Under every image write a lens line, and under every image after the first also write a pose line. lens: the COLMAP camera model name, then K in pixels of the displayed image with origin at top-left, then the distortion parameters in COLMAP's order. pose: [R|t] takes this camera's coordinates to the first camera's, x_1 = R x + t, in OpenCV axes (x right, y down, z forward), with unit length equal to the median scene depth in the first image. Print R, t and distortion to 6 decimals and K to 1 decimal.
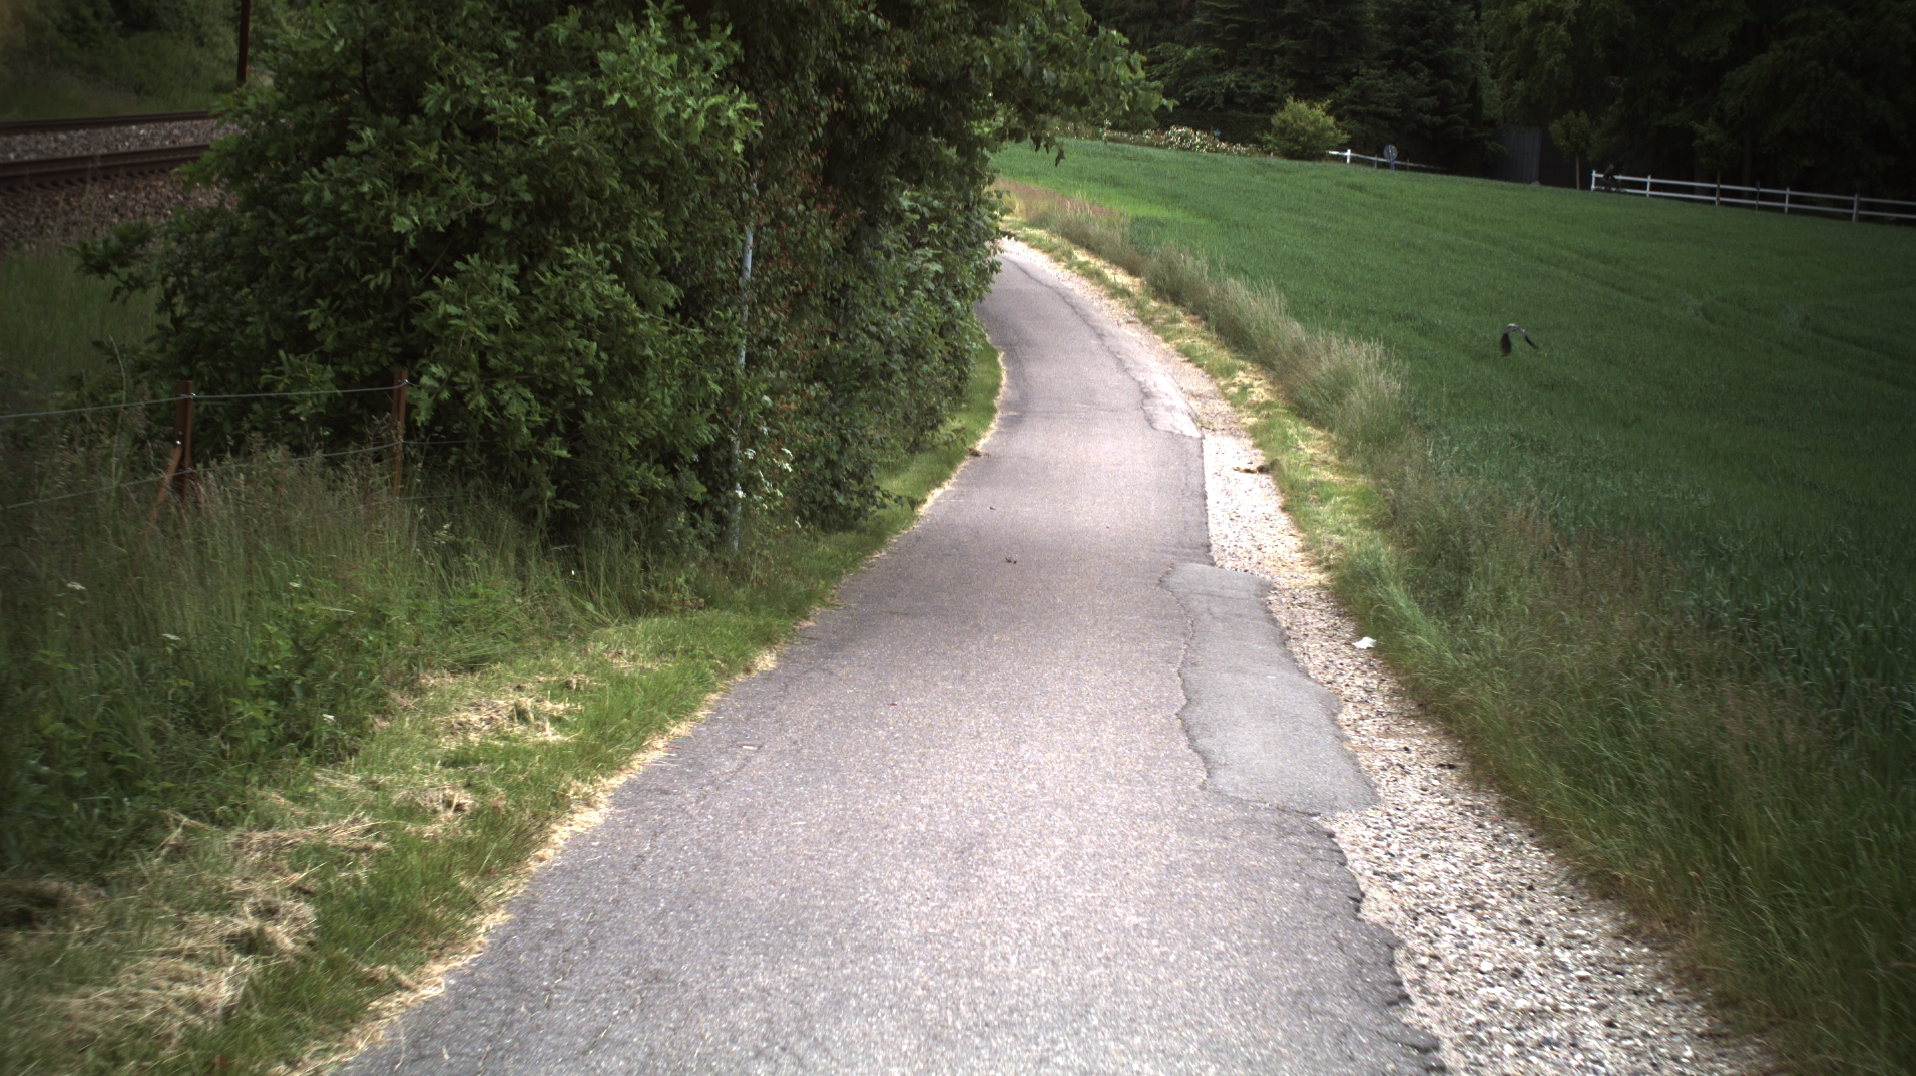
lens RADIAL K [[3419.4, 0, 964.5], [0, 3419.4, 541.1], [0, 0, 1]] dist [-0.266770, 0.000000]
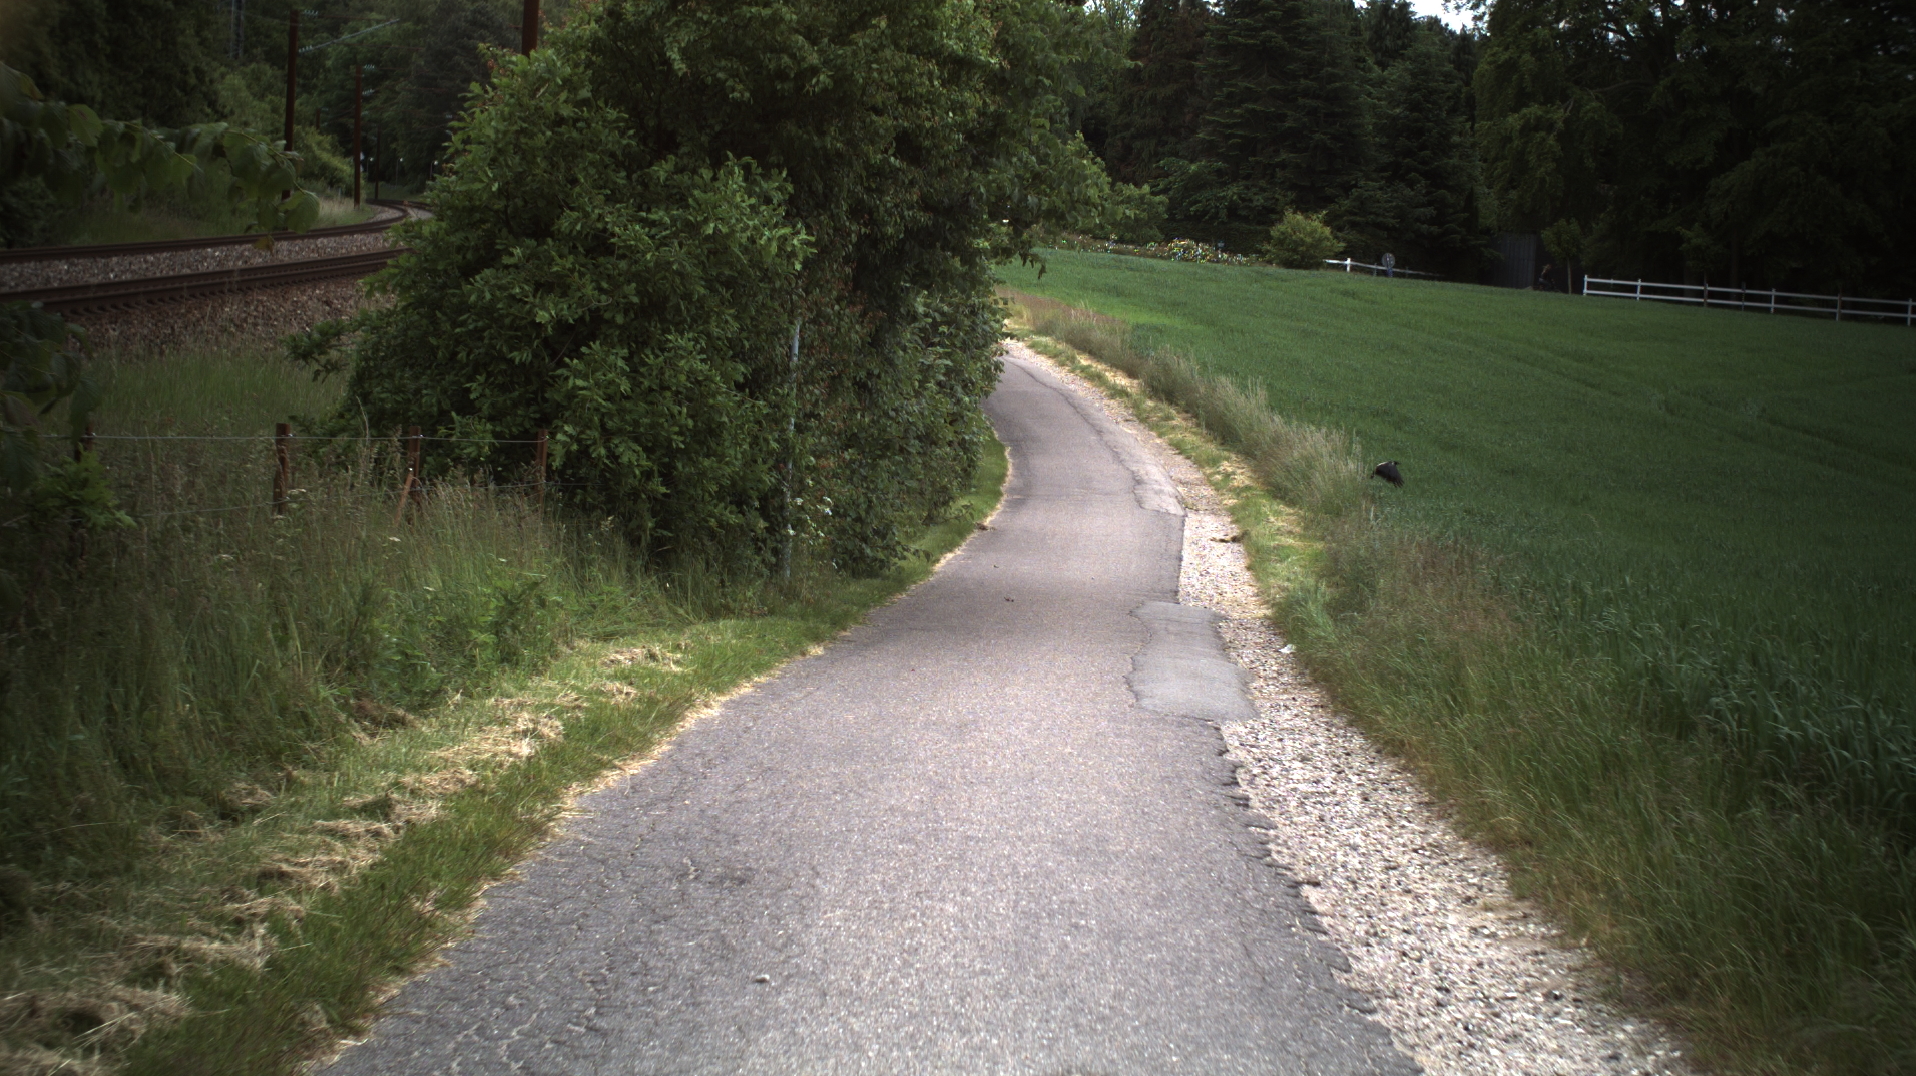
lens RADIAL K [[3419.4, 0, 968.0], [0, 3419.4, 542.2], [0, 0, 1]] dist [-0.266770, 0.000000]
pose [[0.999927, -0.011448, -0.003878, 0.002824], [0.011314, 0.999387, -0.033119, 0.018292], [0.004255, 0.033073, 0.999444, -0.152613]]
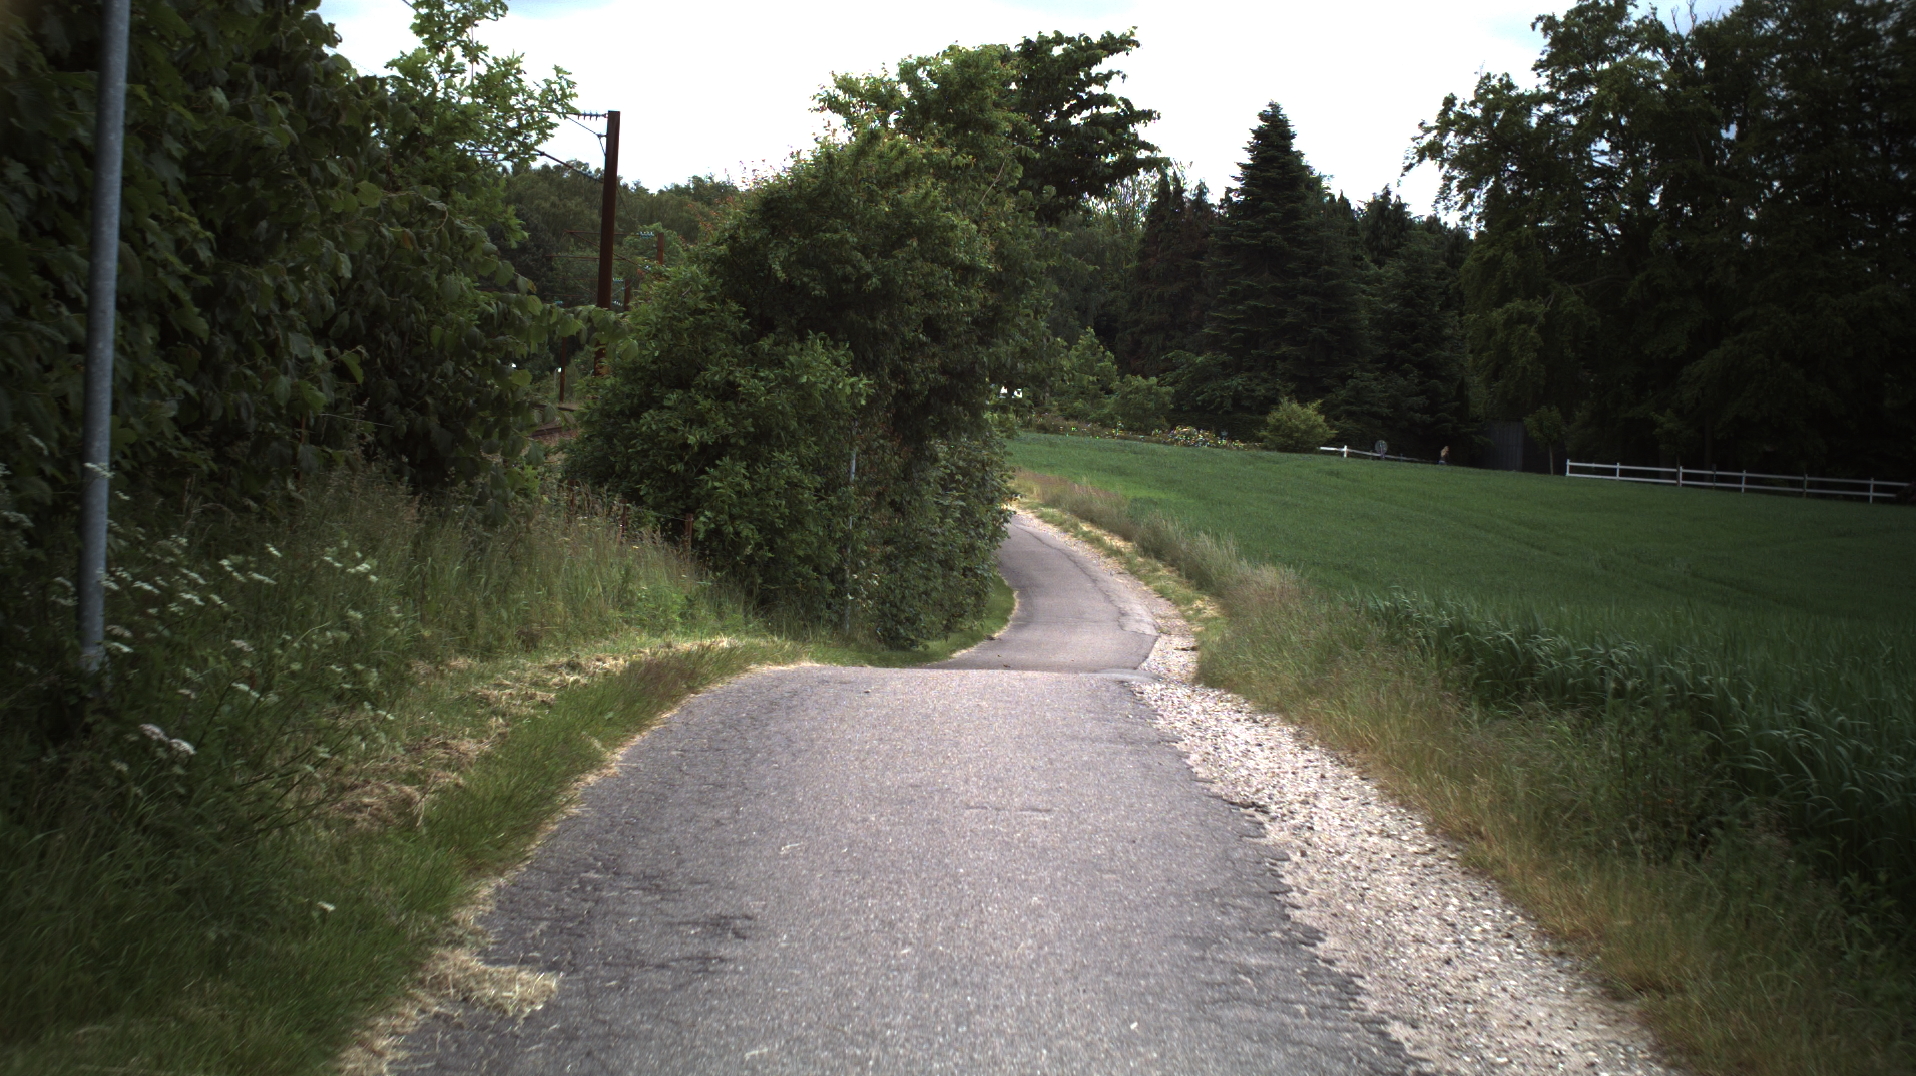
lens RADIAL K [[3419.4, 0, 956.5], [0, 3419.4, 546.4], [0, 0, 1]] dist [-0.266770, 0.000000]
pose [[0.999799, -0.015321, -0.012947, 0.008328], [0.014094, 0.995841, -0.090009, 0.069271], [0.014272, 0.089808, 0.995857, -0.457772]]
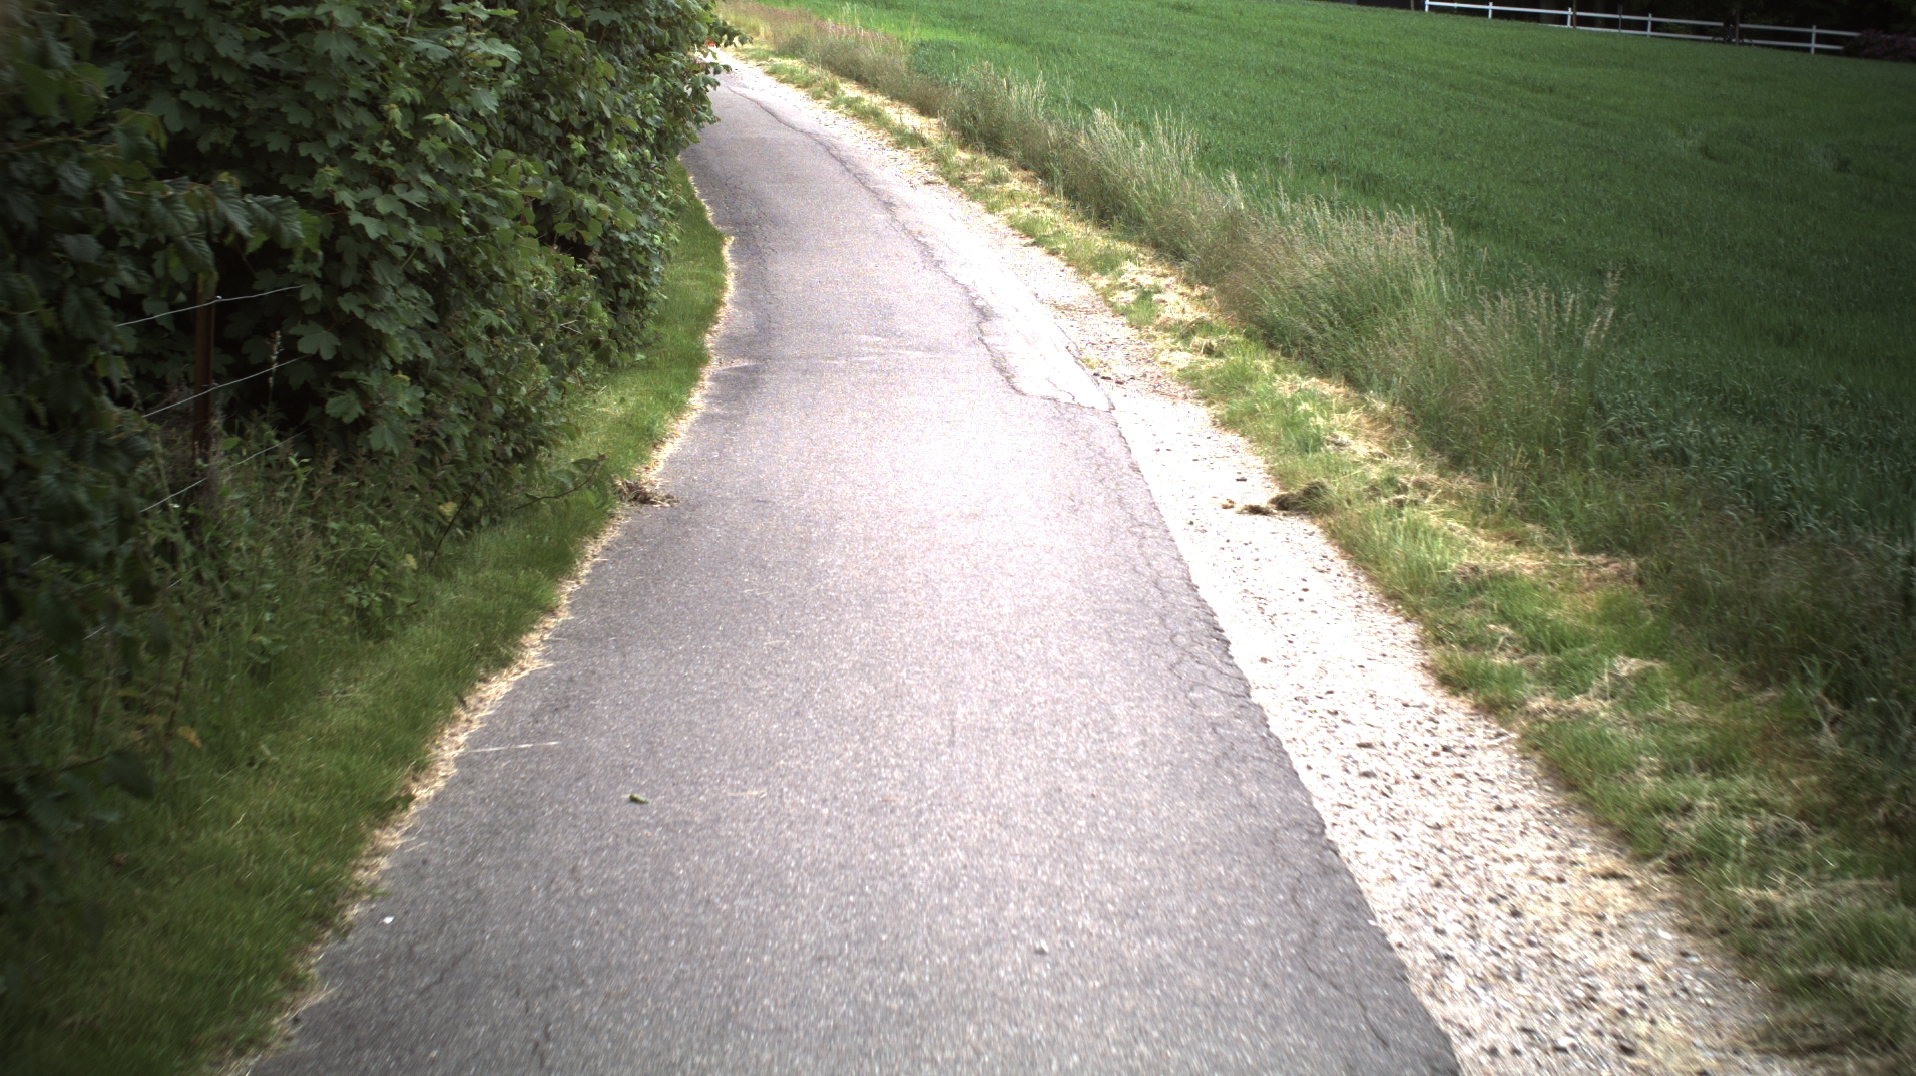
lens RADIAL K [[3419.4, 0, 971.1], [0, 3419.4, 530.4], [0, 0, 1]] dist [-0.266770, 0.000000]
pose [[0.997202, -0.026140, 0.070040, 0.015303], [0.023460, 0.998971, 0.038818, -0.039922], [-0.070983, -0.037066, 0.996789, 0.607952]]
